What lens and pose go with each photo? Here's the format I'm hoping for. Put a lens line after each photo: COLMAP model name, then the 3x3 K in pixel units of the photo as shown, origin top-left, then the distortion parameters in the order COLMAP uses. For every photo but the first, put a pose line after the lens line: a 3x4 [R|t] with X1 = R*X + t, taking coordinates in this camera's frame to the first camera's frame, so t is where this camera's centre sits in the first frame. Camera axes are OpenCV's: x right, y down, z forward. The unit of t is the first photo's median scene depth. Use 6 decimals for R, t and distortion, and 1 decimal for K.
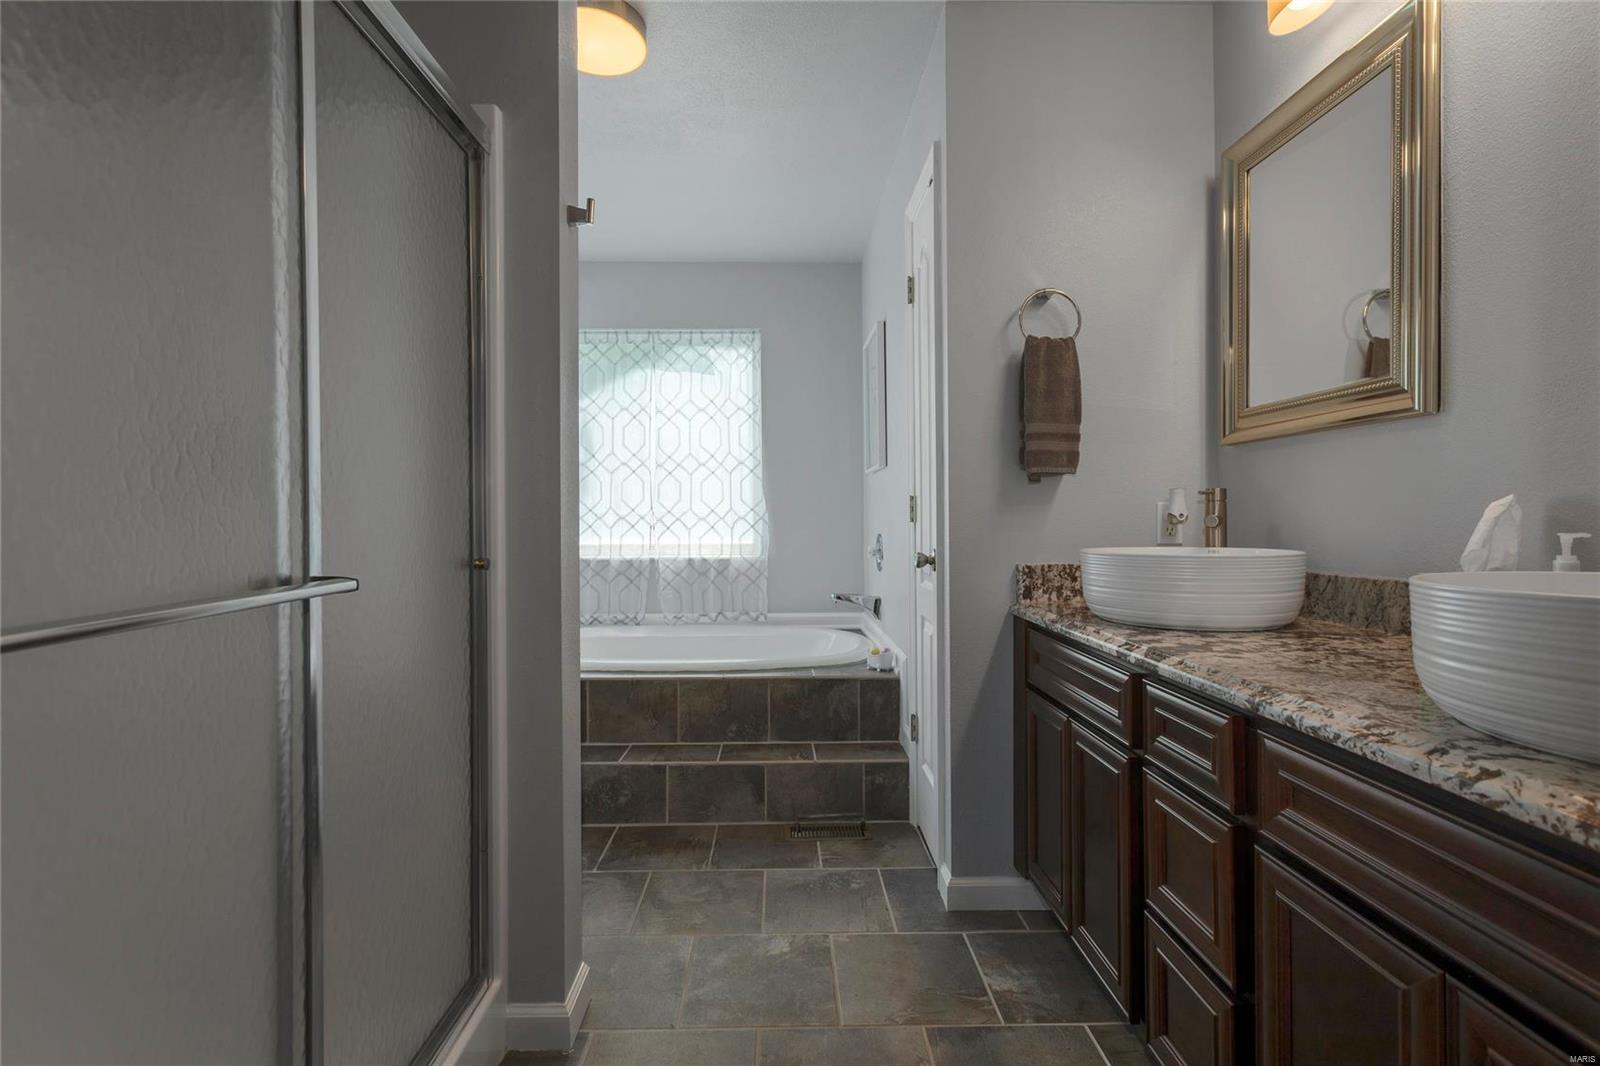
lens RADIAL K [[731.1, 0, 798.2], [0, 731.1, 524.4], [0, 0, 1]] dist [-0.000647, -0.000086]
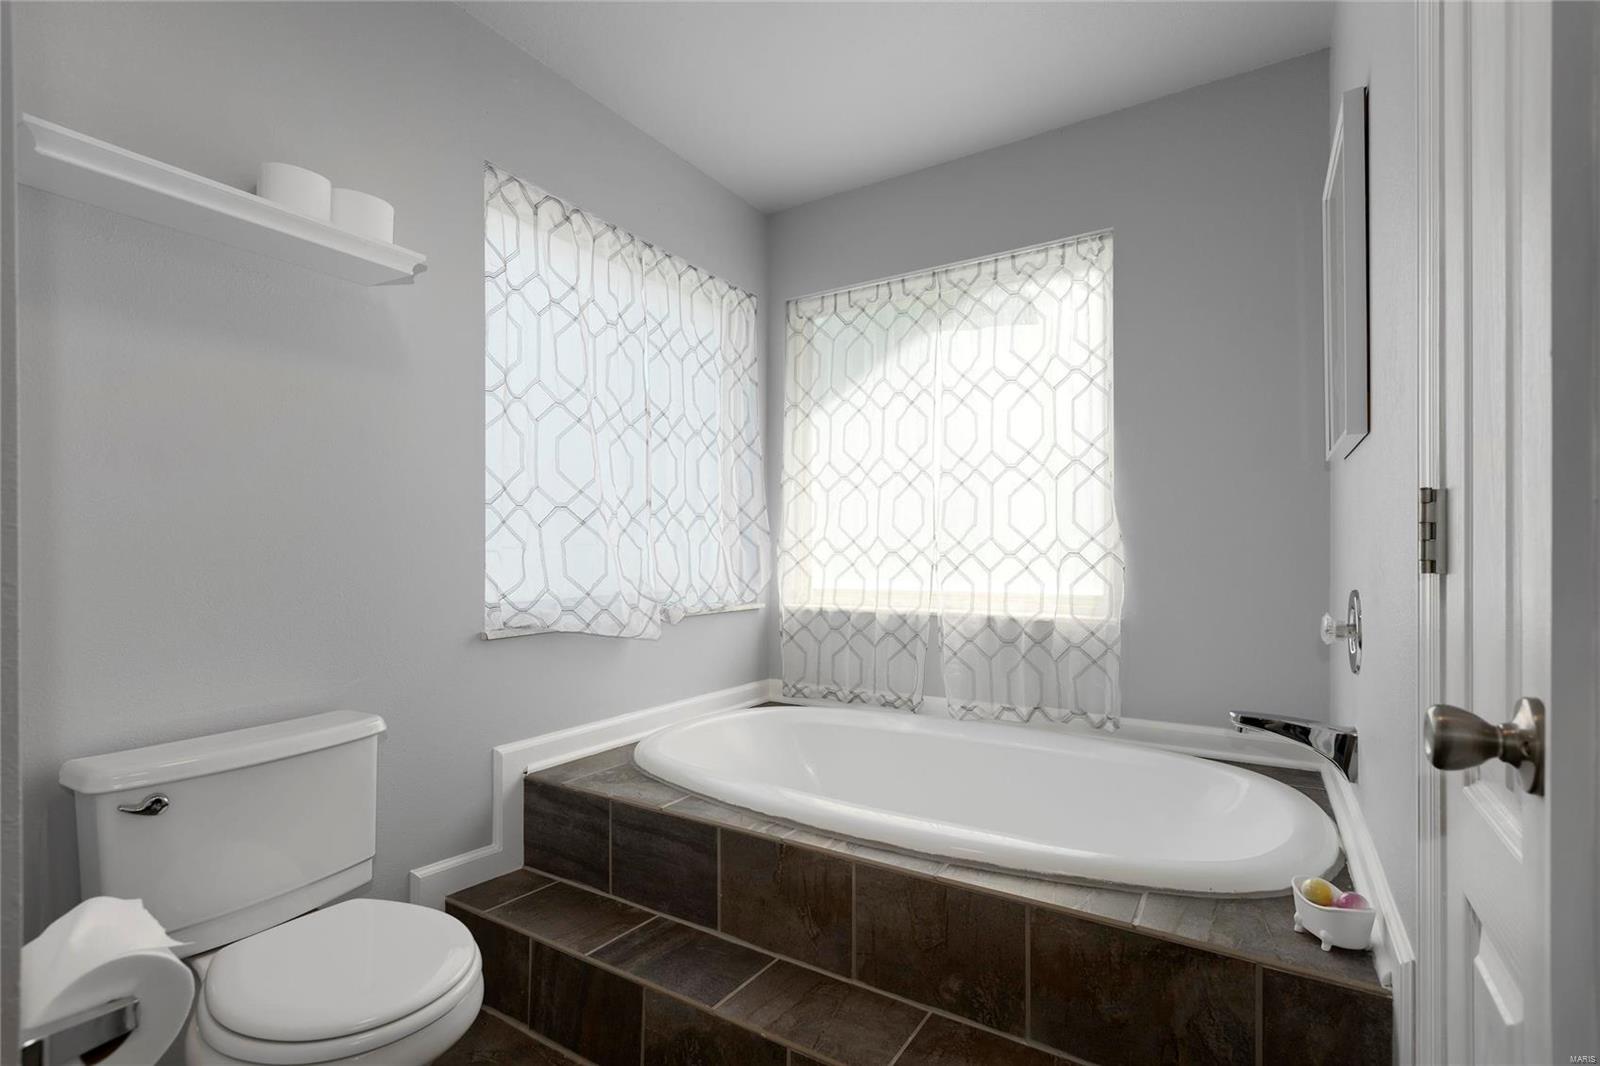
lens RADIAL K [[736.2, 0, 796.6], [0, 736.2, 556.2], [0, 0, 1]] dist [0.001625, 0.000100]
pose [[0.831109, 0.005747, -0.556080, 0.067824], [-0.005480, 0.999983, 0.002146, -0.006145], [0.556083, 0.001264, 0.831126, 0.377290]]
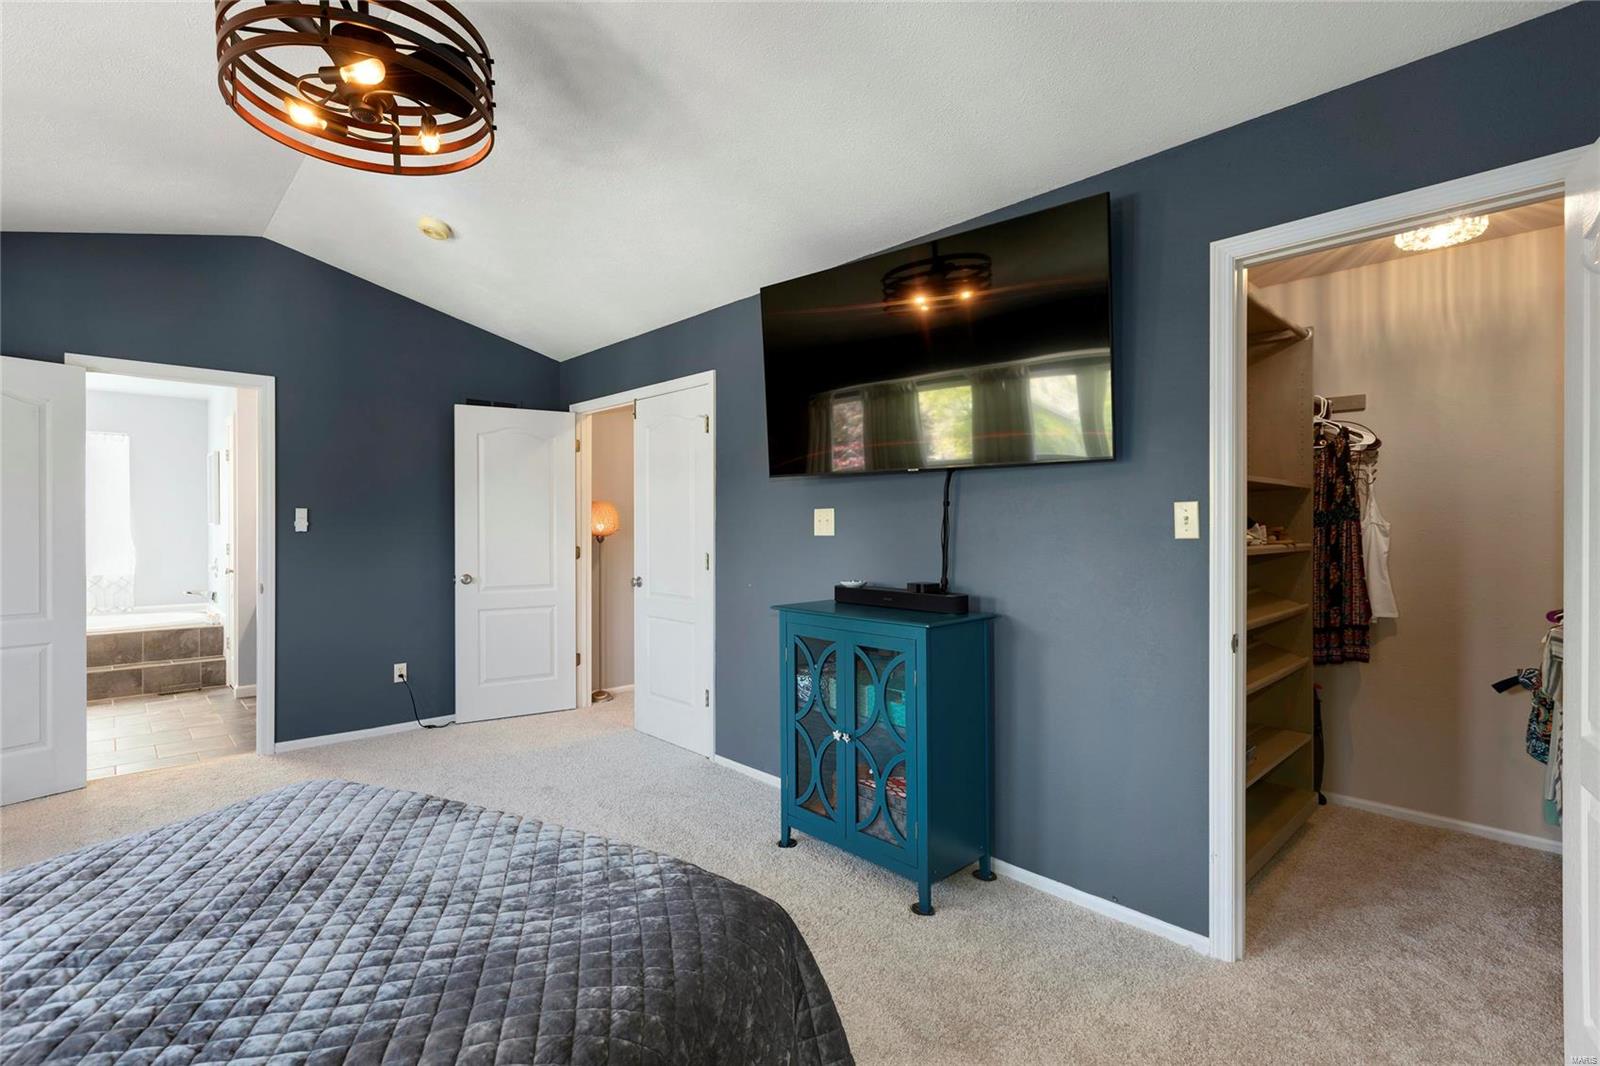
lens RADIAL K [[731.1, 0, 798.2], [0, 731.1, 524.4], [0, 0, 1]] dist [-0.000647, -0.000086]
pose [[0.739826, 0.002923, 0.672792, -0.042807], [-0.000121, 0.999991, -0.004212, -0.059403], [-0.672798, 0.003034, 0.739820, -1.261109]]
